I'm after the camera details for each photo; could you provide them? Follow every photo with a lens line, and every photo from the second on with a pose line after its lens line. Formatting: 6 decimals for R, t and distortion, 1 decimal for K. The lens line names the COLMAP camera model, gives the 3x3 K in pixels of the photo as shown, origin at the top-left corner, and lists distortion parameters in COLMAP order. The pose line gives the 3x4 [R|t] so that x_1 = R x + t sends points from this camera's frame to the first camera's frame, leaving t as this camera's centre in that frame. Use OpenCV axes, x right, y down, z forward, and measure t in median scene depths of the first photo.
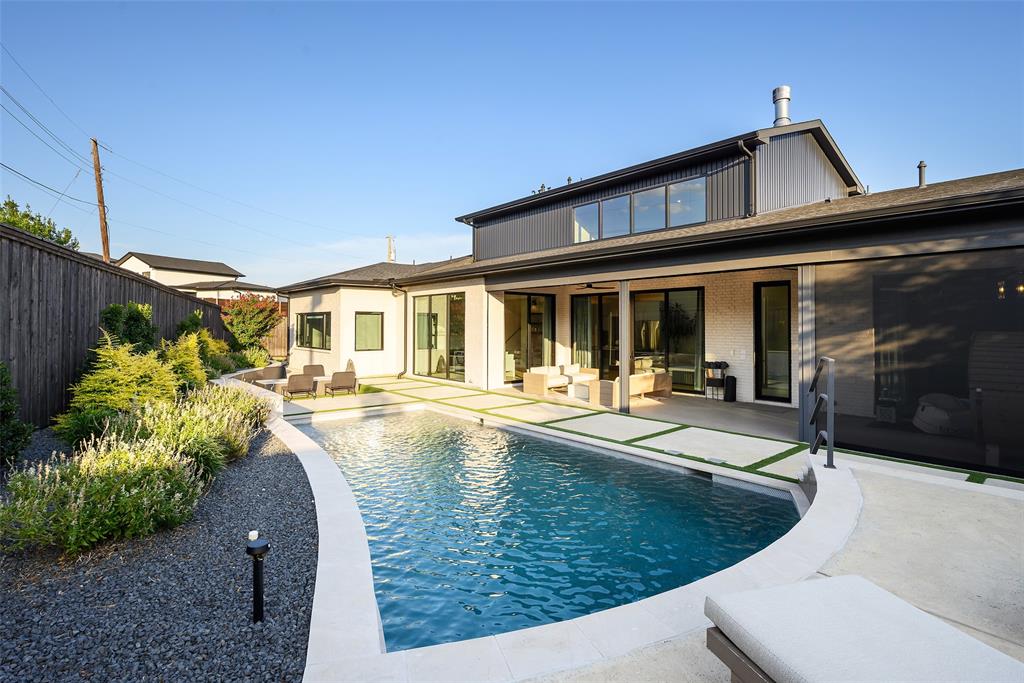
lens RADIAL K [[510.2, 0, 518.7], [0, 510.2, 322.8], [0, 0, 1]] dist [-0.003421, -0.001498]
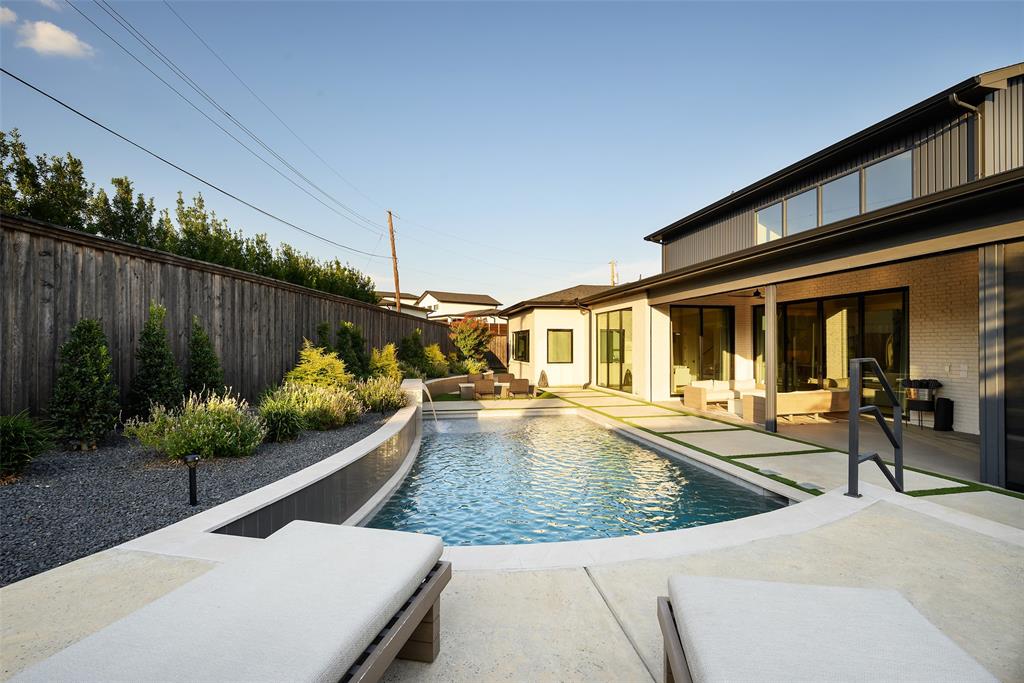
lens RADIAL K [[476.3, 0, 511.4], [0, 476.3, 343.0], [0, 0, 1]] dist [0.002527, -0.001154]
pose [[0.870101, -0.006804, -0.492827, 0.152186], [0.006157, 0.999977, -0.002936, 0.013458], [0.492836, -0.000480, 0.870122, 0.028712]]
